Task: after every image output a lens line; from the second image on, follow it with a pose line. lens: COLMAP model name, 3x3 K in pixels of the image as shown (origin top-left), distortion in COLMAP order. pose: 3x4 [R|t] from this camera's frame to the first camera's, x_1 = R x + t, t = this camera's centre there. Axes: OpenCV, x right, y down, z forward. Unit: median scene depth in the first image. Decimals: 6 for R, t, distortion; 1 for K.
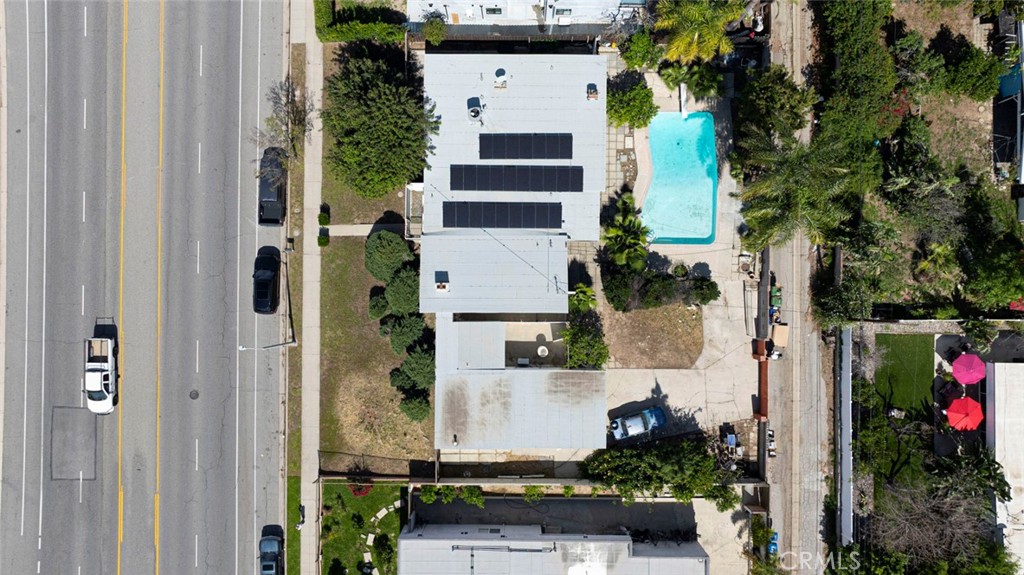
lens RADIAL K [[719.1, 0, 512.0], [0, 719.1, 287.5], [0, 0, 1]] dist [-0.013814, 0.002072]
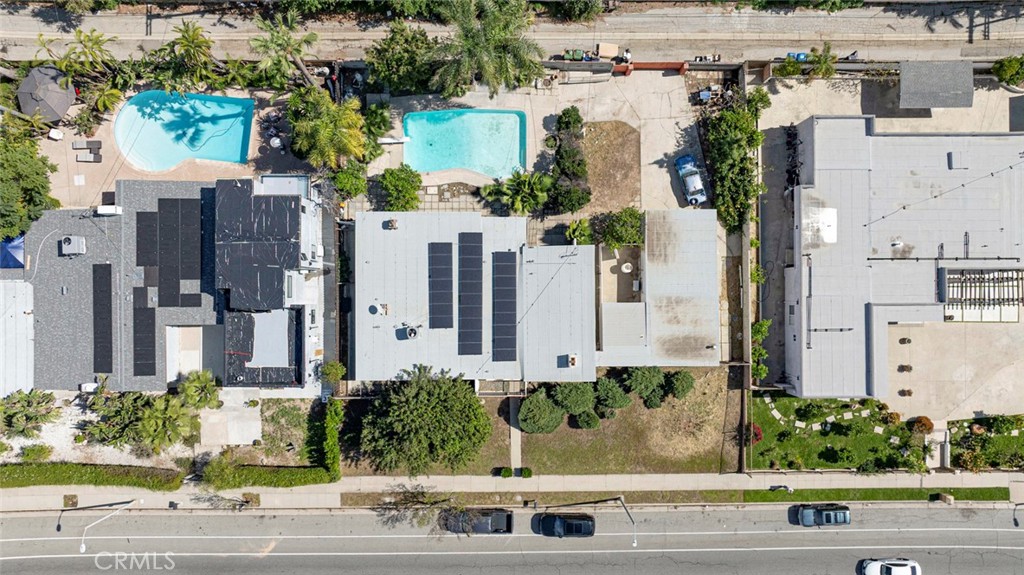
lens RADIAL K [[719.1, 0, 512.0], [0, 719.1, 287.5], [0, 0, 1]] dist [-0.013814, 0.002072]
pose [[-0.011496, -0.999754, 0.018978, -0.005391], [0.999654, -0.011042, 0.023876, -0.110756], [-0.023660, 0.019246, 0.999535, -0.081869]]
